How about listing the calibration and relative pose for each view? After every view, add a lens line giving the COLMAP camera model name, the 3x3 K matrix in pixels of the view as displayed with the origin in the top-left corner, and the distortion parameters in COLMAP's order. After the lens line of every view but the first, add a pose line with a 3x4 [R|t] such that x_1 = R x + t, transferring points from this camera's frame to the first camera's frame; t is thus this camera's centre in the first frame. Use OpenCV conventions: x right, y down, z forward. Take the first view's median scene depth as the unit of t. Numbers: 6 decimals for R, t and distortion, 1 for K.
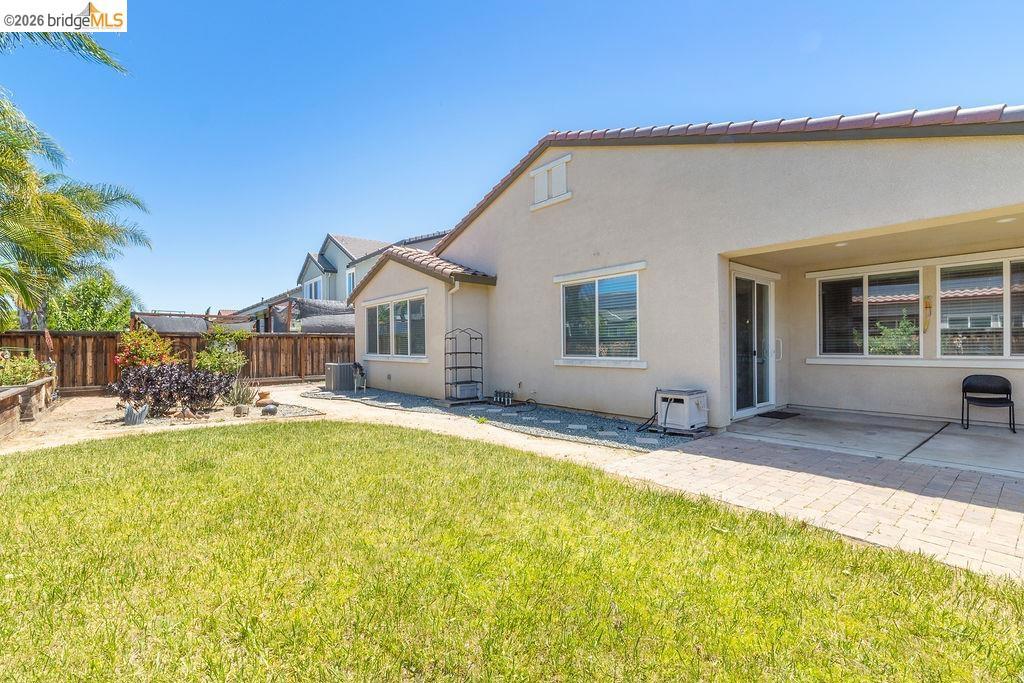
lens RADIAL K [[445.6, 0, 510.5], [0, 445.6, 338.8], [0, 0, 1]] dist [-0.001367, 0.000293]
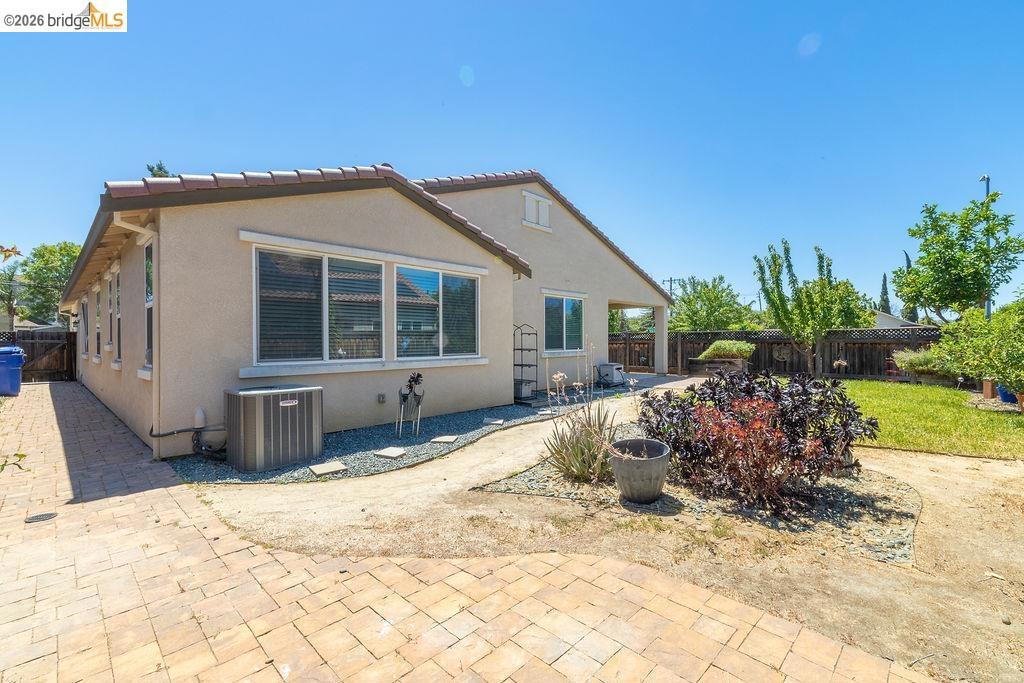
lens RADIAL K [[445.6, 0, 510.5], [0, 445.6, 338.8], [0, 0, 1]] dist [-0.001367, 0.000293]
pose [[-0.120792, 0.024576, 0.992374, -0.925463], [0.003543, 0.999698, -0.024326, 0.028317], [-0.992671, 0.000578, -0.120843, 1.008113]]
